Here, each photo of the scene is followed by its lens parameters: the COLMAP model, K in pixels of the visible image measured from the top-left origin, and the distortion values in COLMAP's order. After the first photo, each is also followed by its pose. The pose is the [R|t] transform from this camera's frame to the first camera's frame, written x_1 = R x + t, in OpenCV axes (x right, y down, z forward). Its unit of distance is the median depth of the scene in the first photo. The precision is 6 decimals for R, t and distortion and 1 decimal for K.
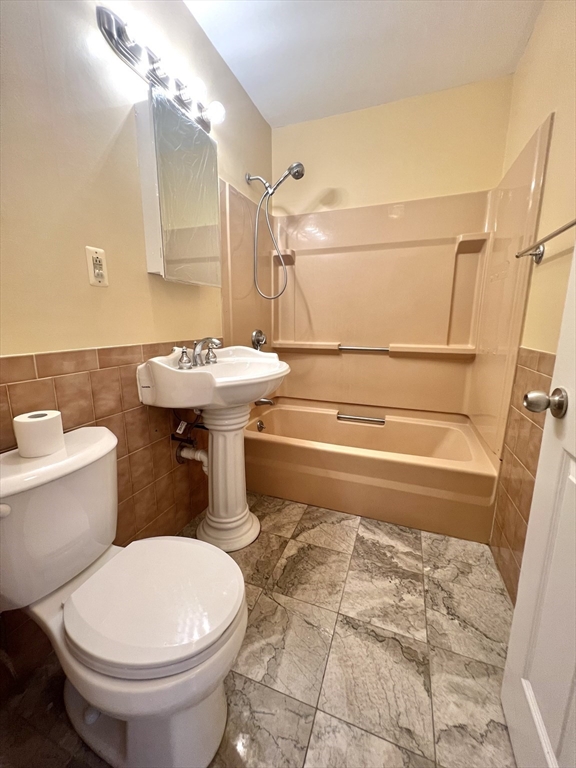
lens RADIAL K [[308.3, 0, 288.0], [0, 308.3, 384.0], [0, 0, 1]] dist [0.000199, 0.000698]
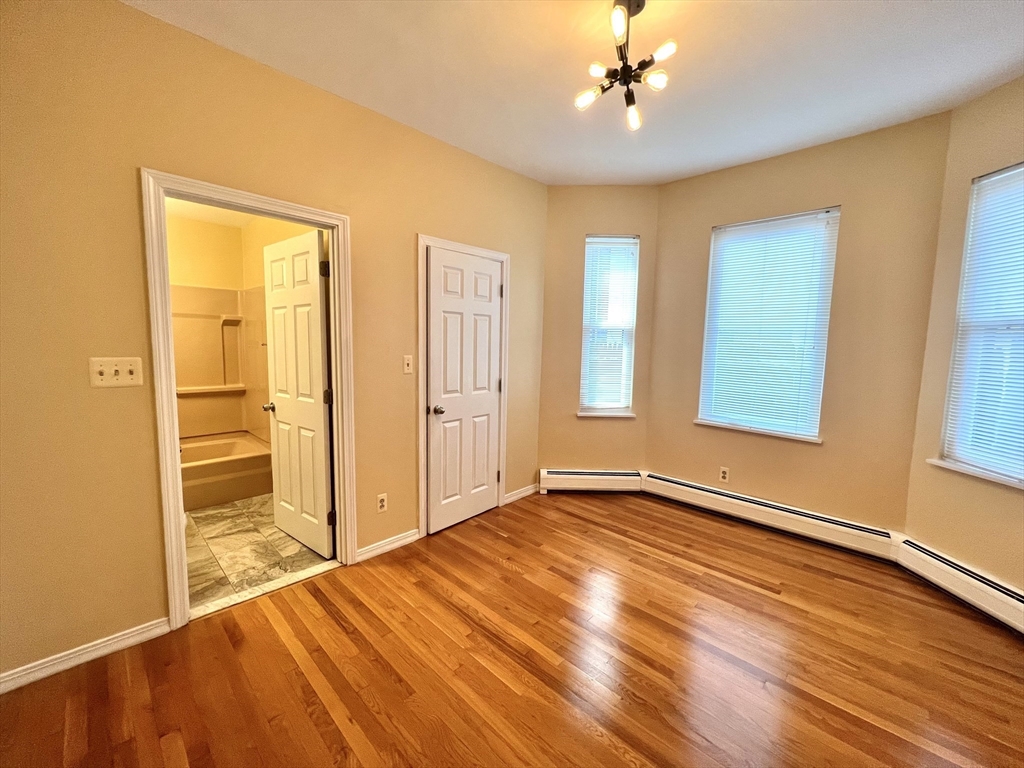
lens RADIAL K [[411.1, 0, 509.7], [0, 411.1, 381.9], [0, 0, 1]] dist [0.000199, 0.000698]
pose [[0.396046, -0.081060, 0.914646, -0.965873], [0.159141, 0.987081, 0.018570, 0.047190], [-0.904335, 0.138203, 0.403829, -1.333841]]
